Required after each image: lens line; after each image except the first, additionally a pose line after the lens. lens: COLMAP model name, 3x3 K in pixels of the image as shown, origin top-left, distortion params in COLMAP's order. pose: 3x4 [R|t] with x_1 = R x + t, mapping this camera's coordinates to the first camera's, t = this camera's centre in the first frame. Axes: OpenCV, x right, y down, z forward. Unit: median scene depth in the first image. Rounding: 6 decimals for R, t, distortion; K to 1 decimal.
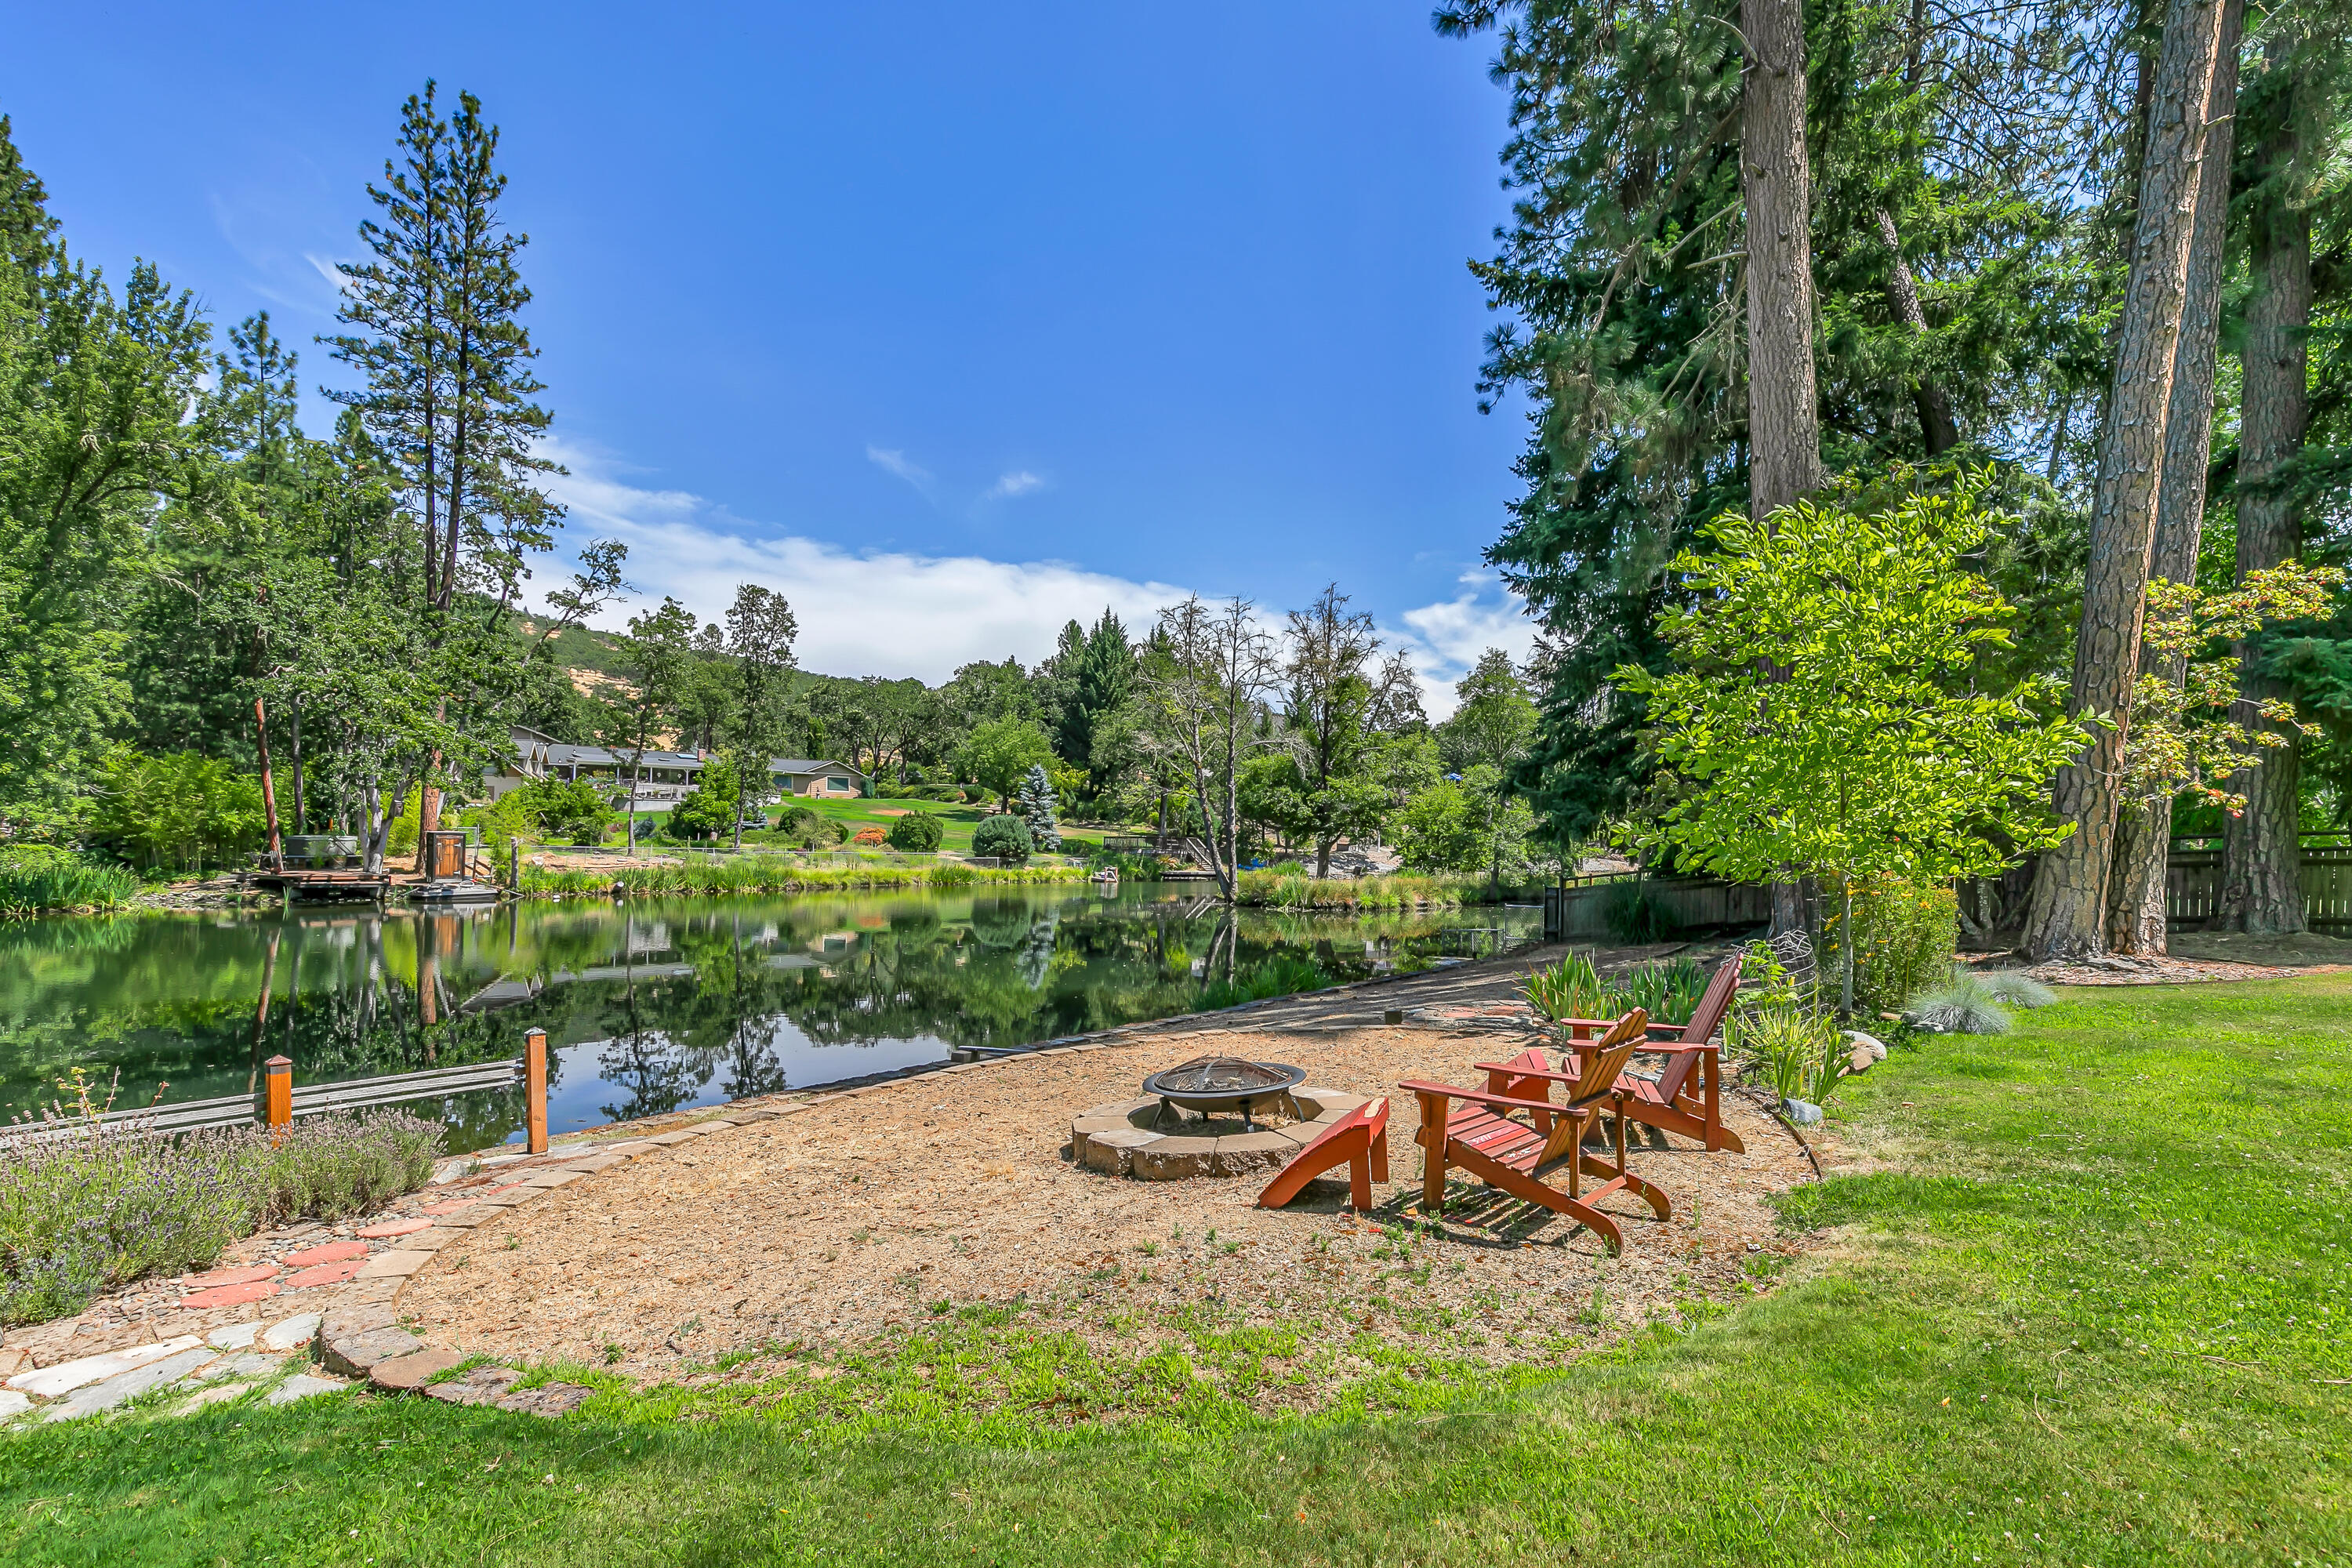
lens RADIAL K [[1132.6, 0, 1211.4], [0, 1132.6, 837.4], [0, 0, 1]] dist [0.005513, 0.000017]
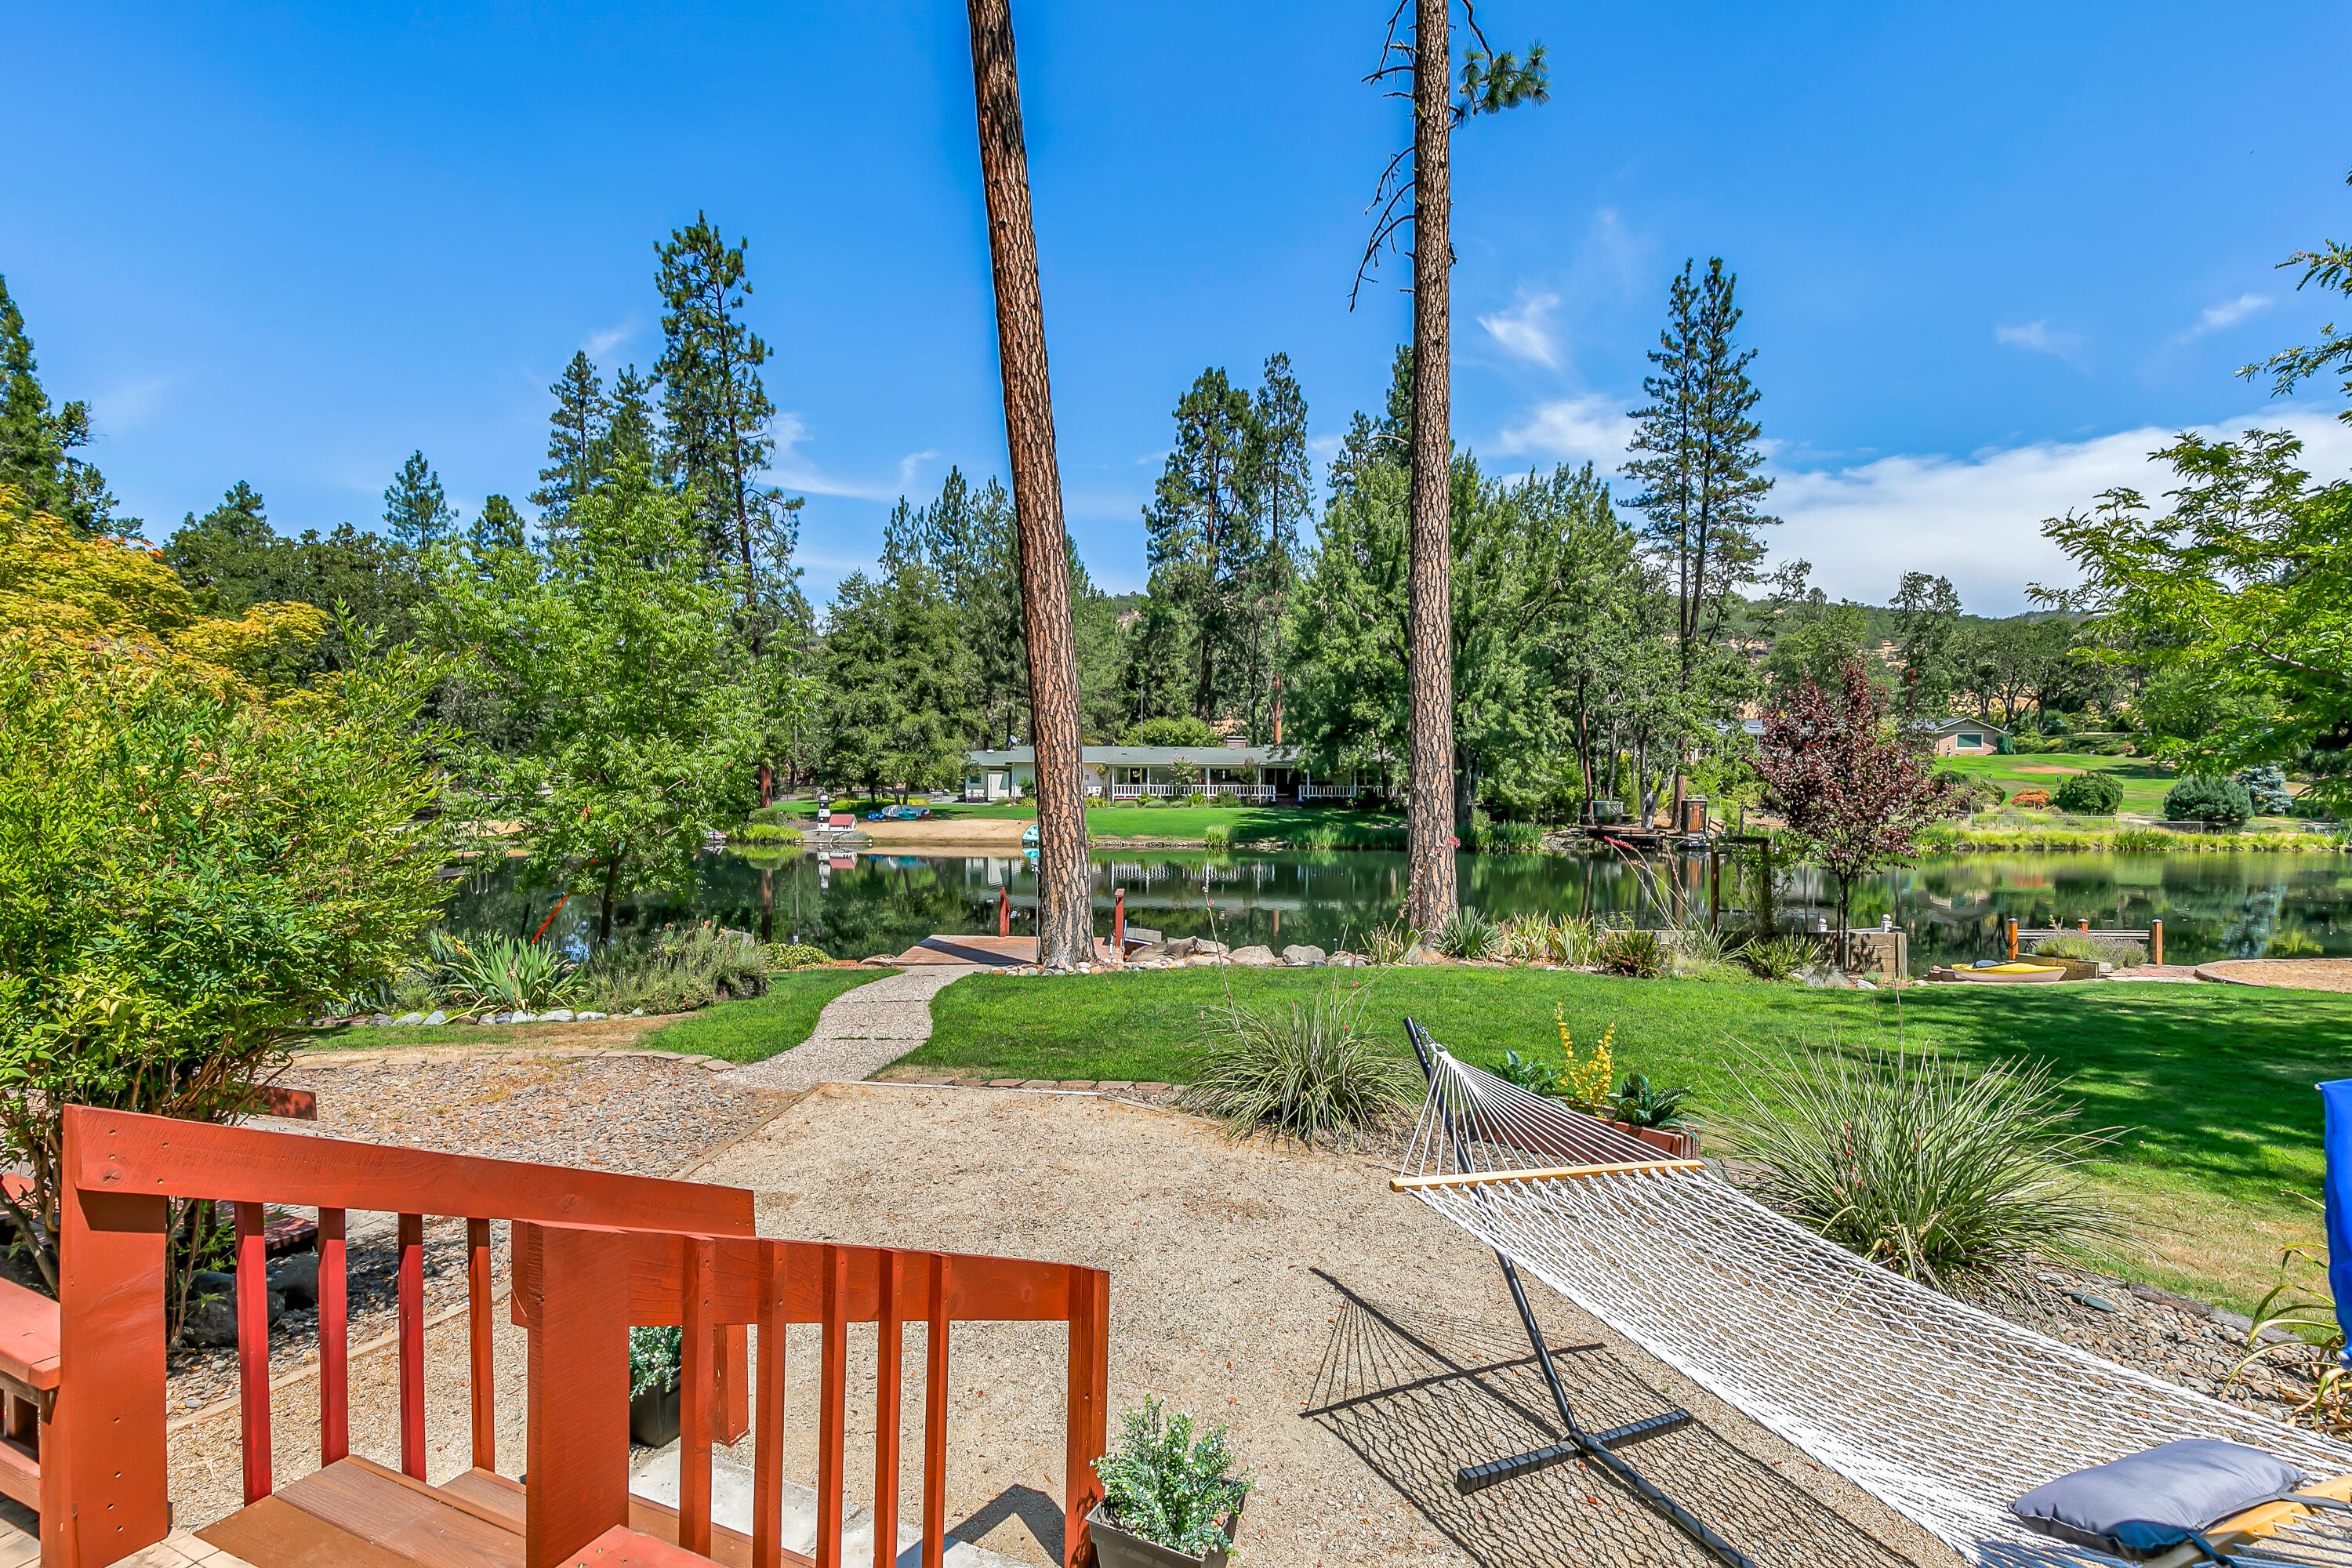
lens RADIAL K [[1115.4, 0, 1179.1], [0, 1115.4, 822.6], [0, 0, 1]] dist [0.003386, 0.000042]
pose [[0.625601, 0.020510, -0.779873, 0.002920], [0.005490, 0.999514, 0.030690, -0.022522], [0.780124, -0.023481, 0.625185, -0.355561]]
